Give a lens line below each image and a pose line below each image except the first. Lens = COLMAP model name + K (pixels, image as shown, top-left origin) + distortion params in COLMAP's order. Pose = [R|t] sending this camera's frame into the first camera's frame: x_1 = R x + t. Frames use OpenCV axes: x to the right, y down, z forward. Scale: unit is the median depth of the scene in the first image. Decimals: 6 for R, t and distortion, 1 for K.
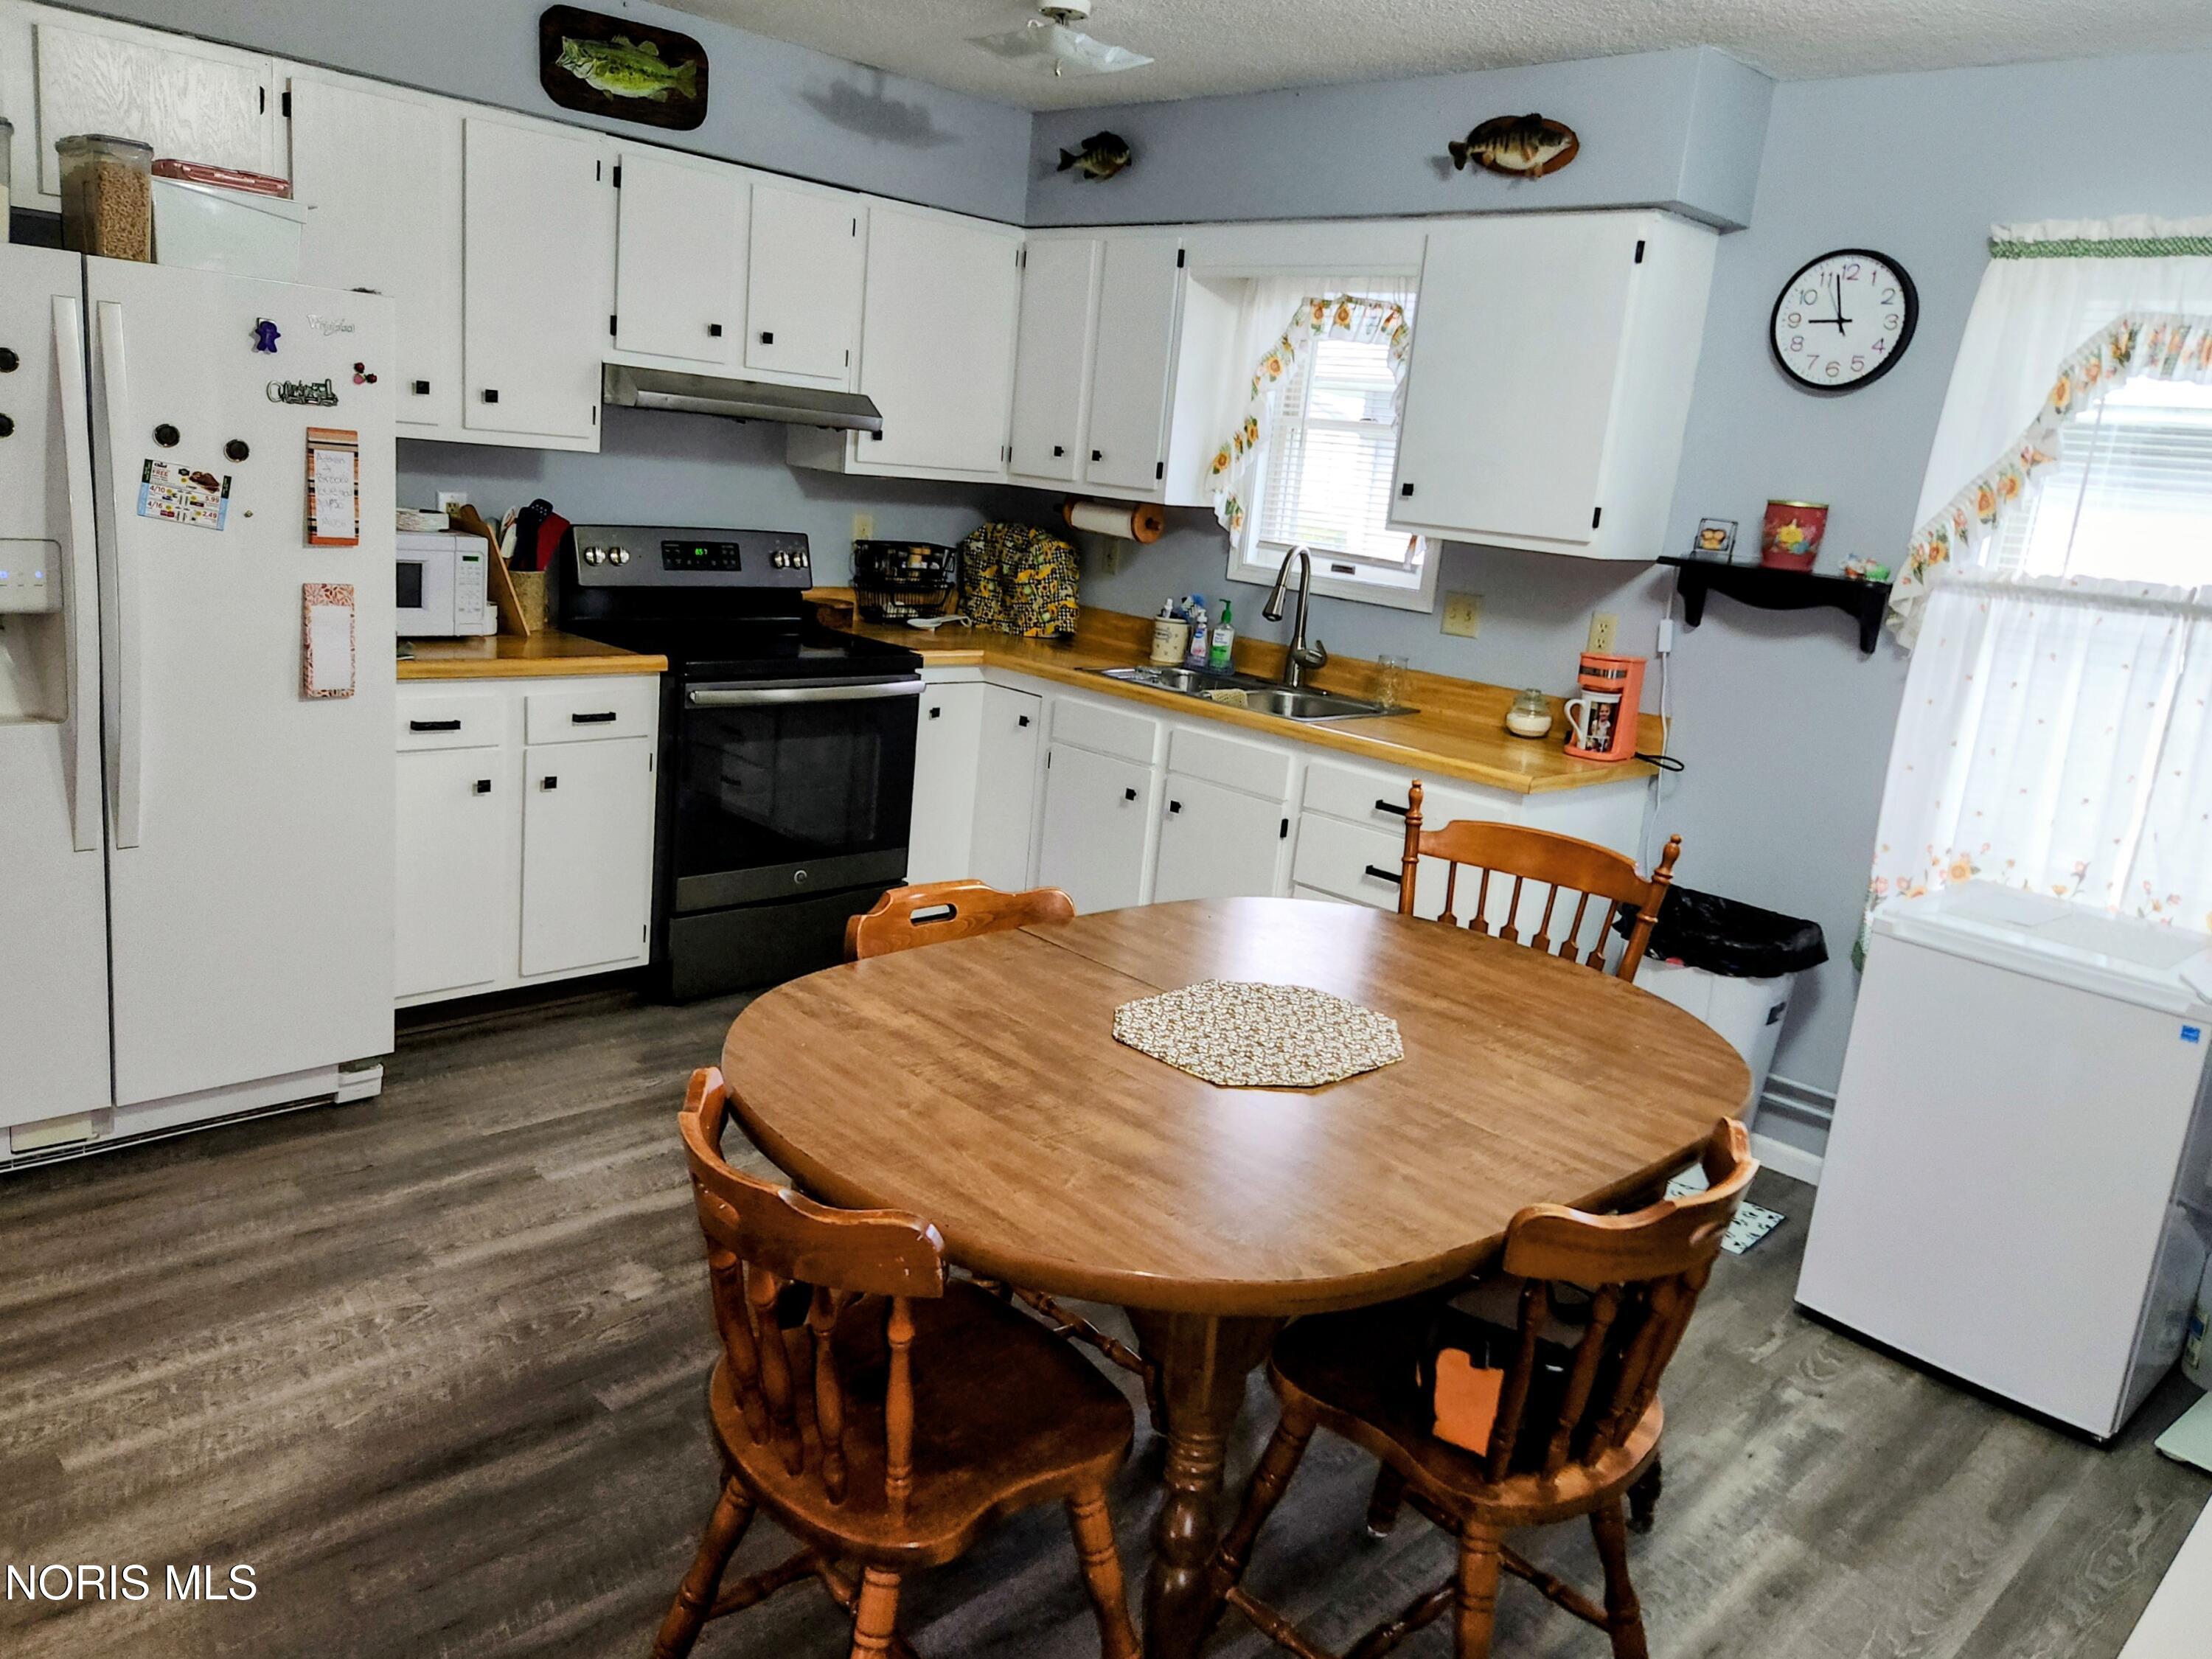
lens RADIAL K [[1630.4, 0, 1104.1], [0, 1630.4, 804.4], [0, 0, 1]] dist [0.072970, -0.051969]
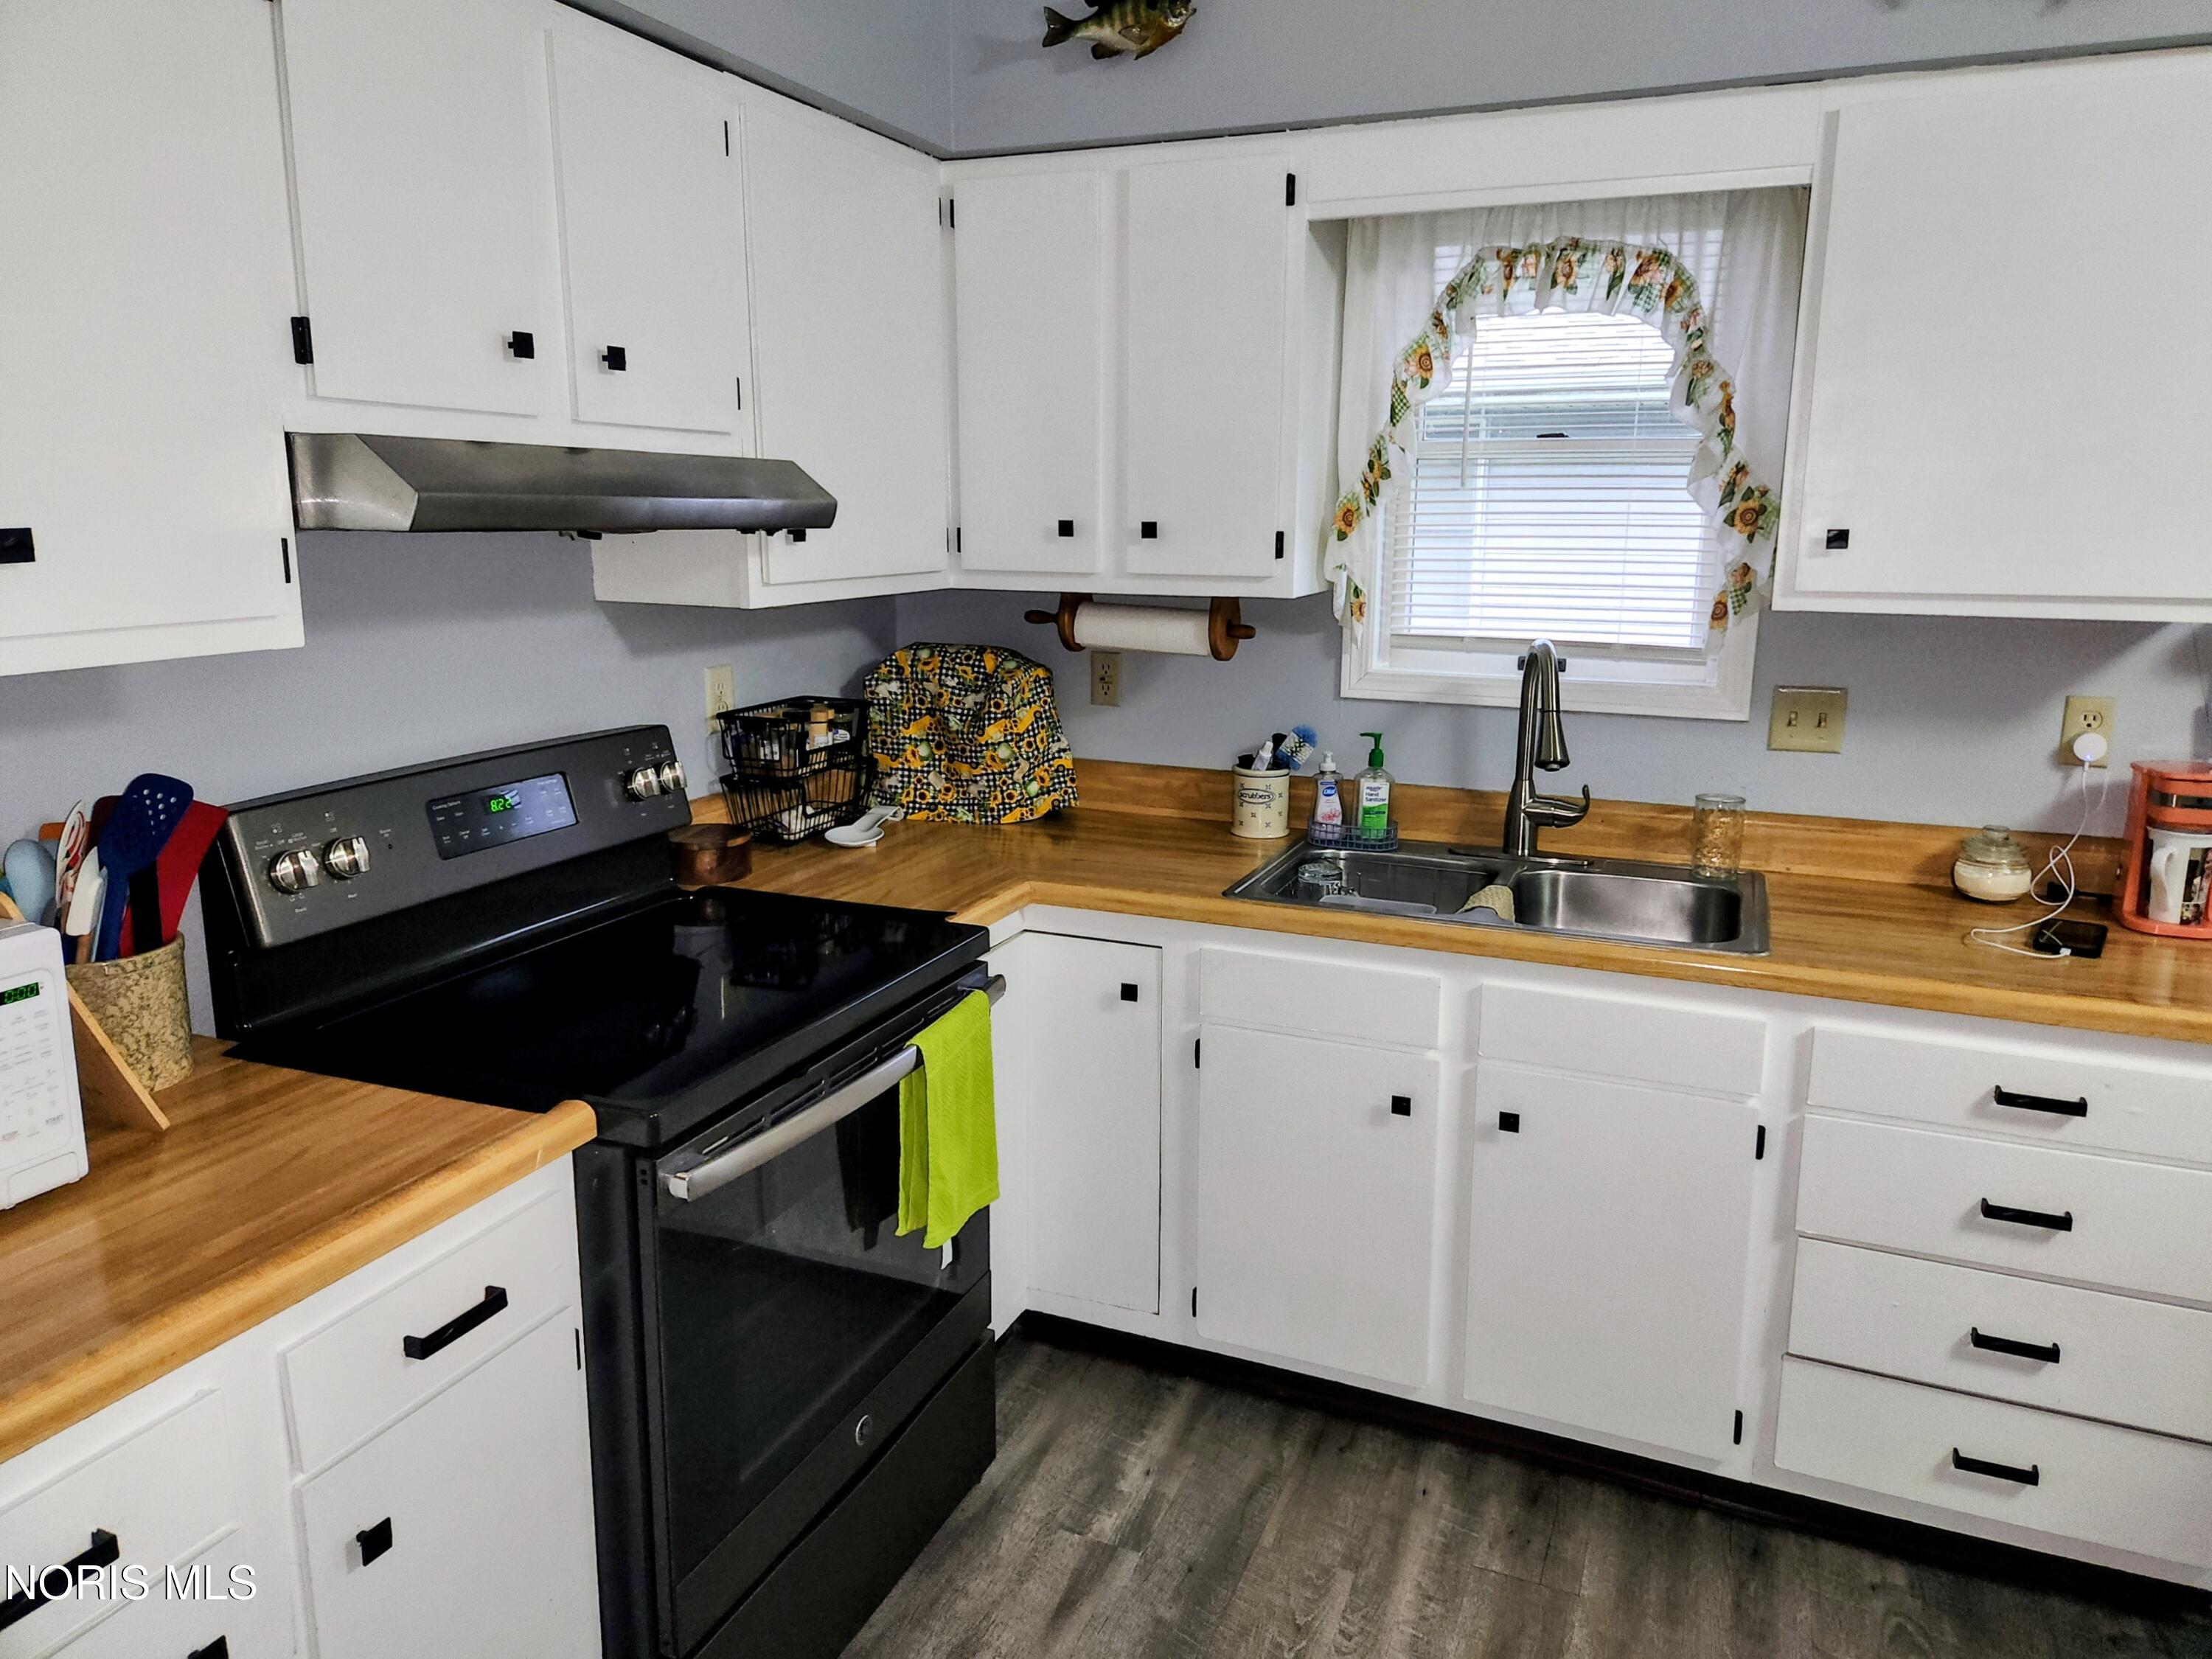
lens RADIAL K [[1477.7, 0, 1131.7], [0, 1477.7, 788.8], [0, 0, 1]] dist [0.063046, -0.043945]
pose [[0.918209, -0.159819, 0.362422, -0.273058], [0.161397, 0.986543, 0.026137, -0.163357], [-0.361722, 0.034495, 0.931647, 0.604491]]
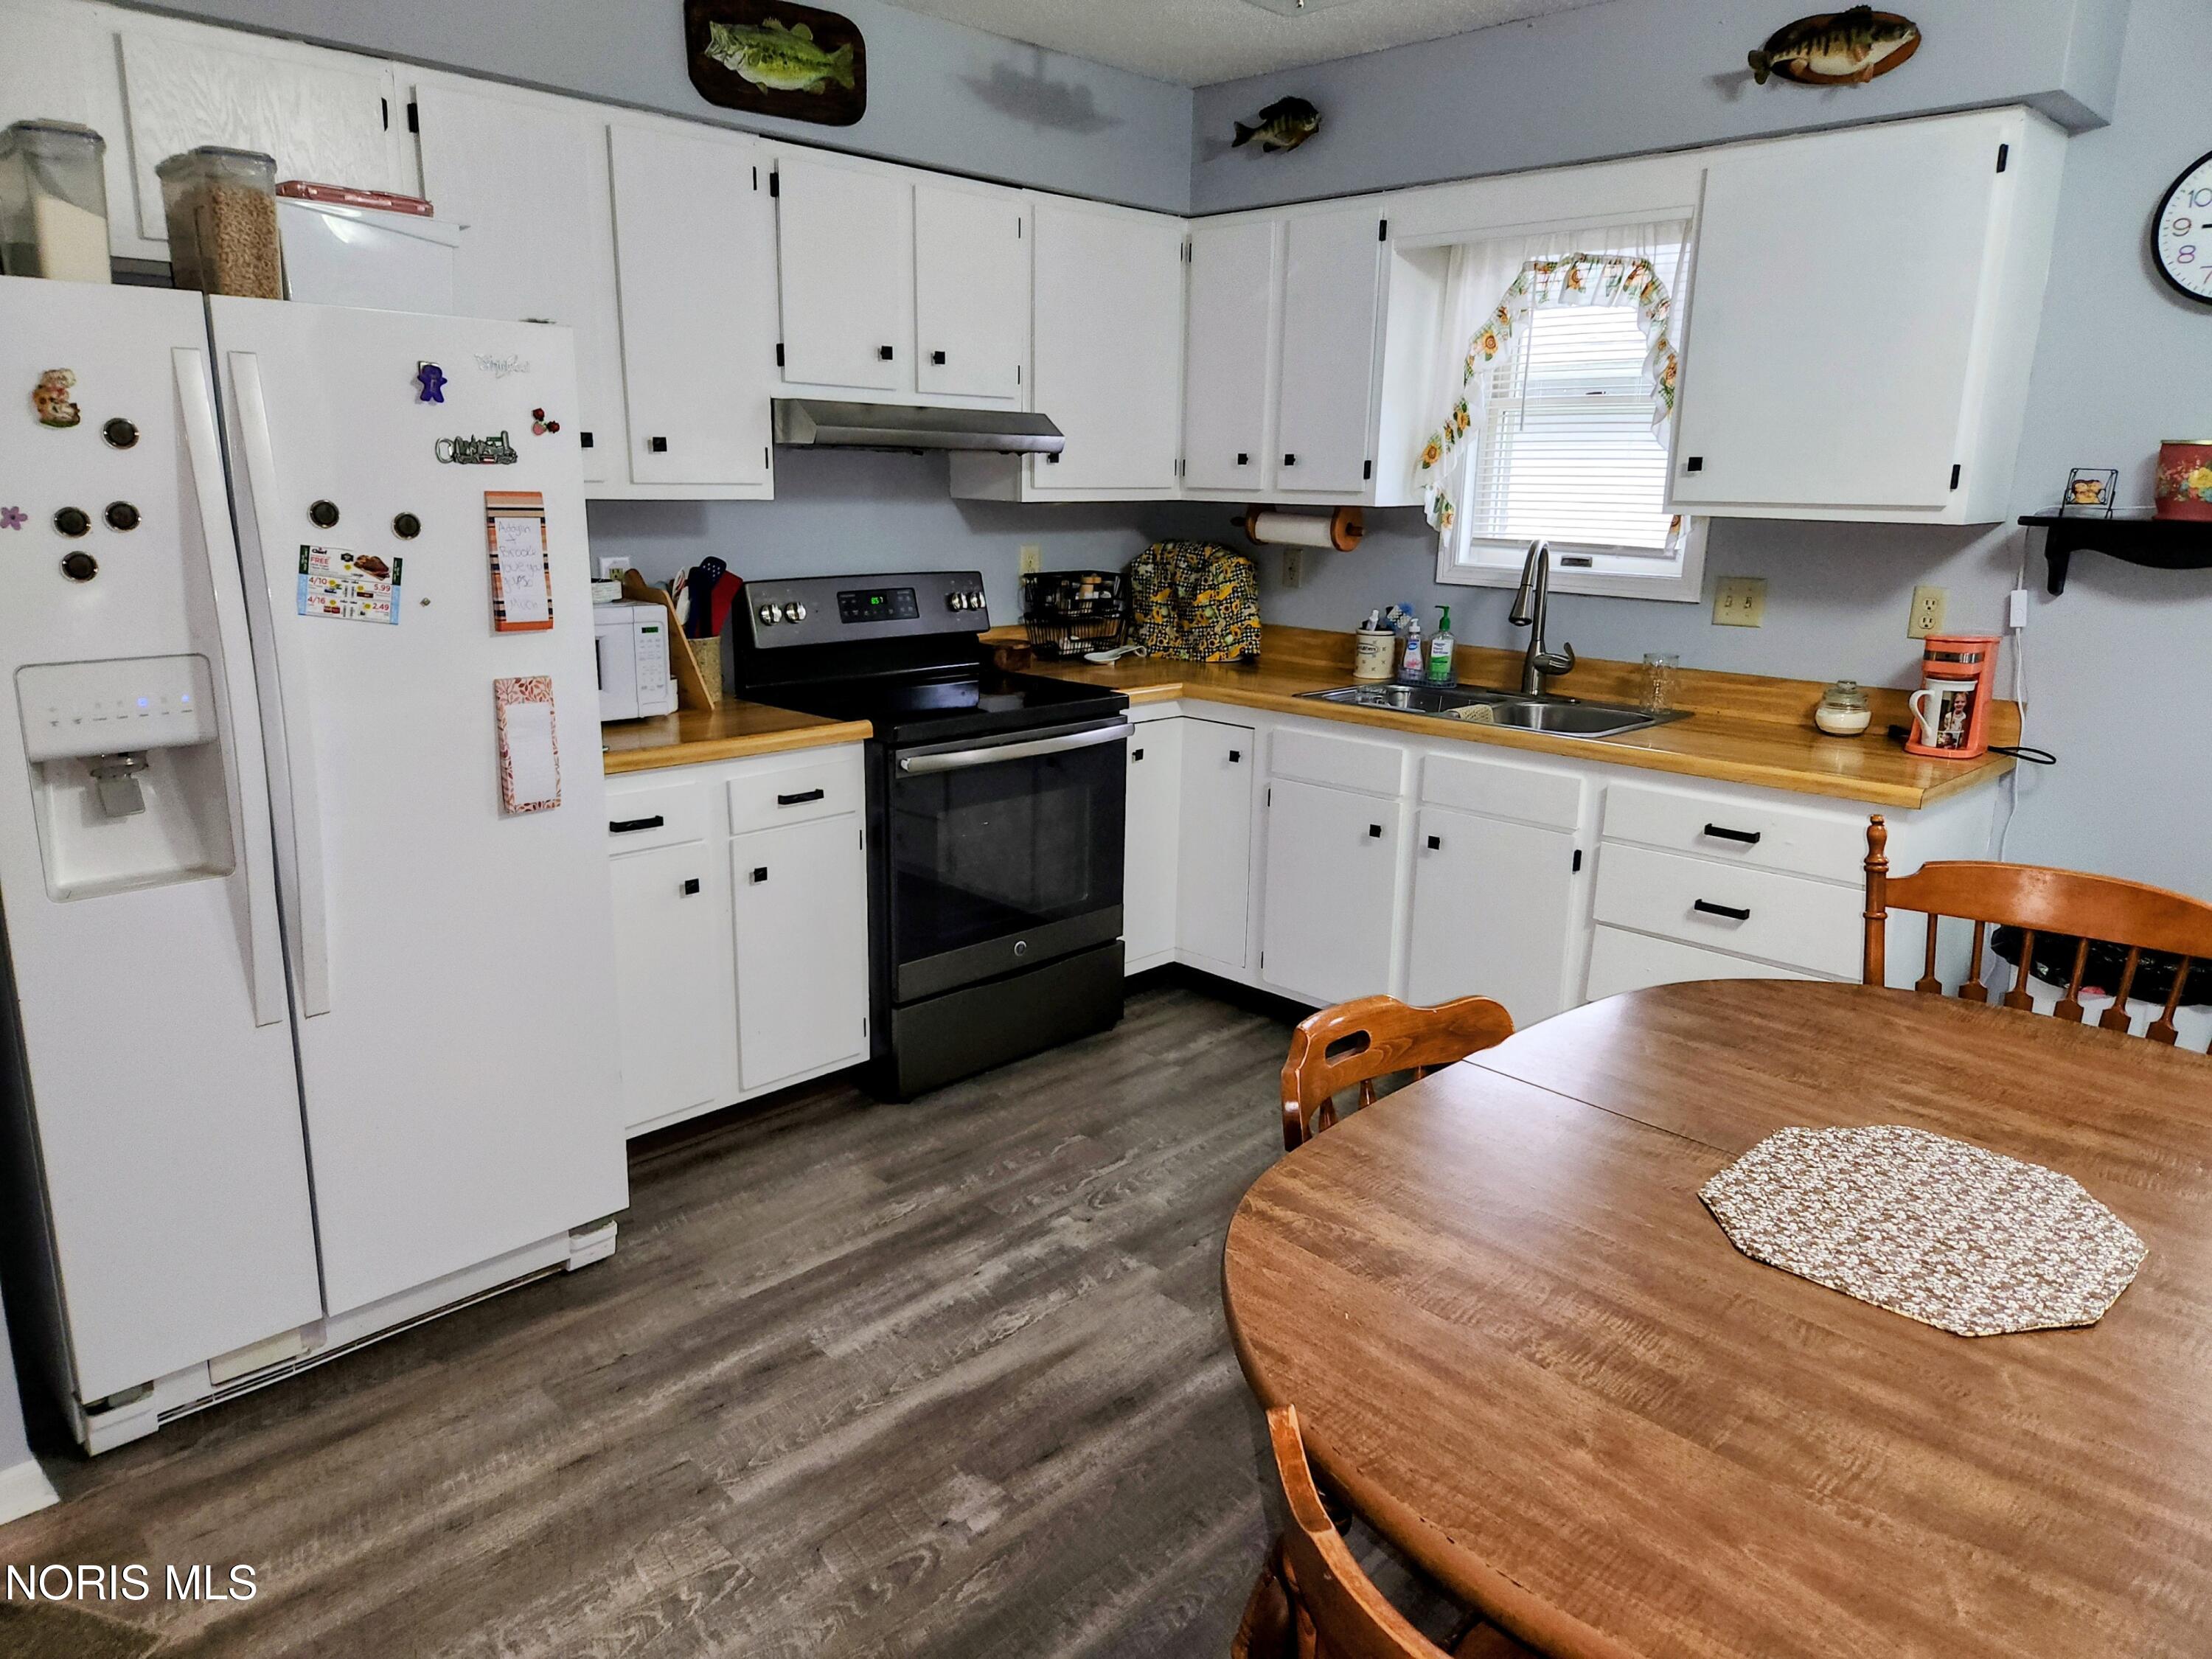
lens RADIAL K [[1477.7, 0, 1099.1], [0, 1477.7, 829.9], [0, 0, 1]] dist [0.063046, -0.043945]
pose [[0.997027, -0.075276, -0.016433, -0.137668], [0.075643, 0.996869, 0.023025, -0.041552], [0.014648, -0.024199, 0.999600, 0.198725]]
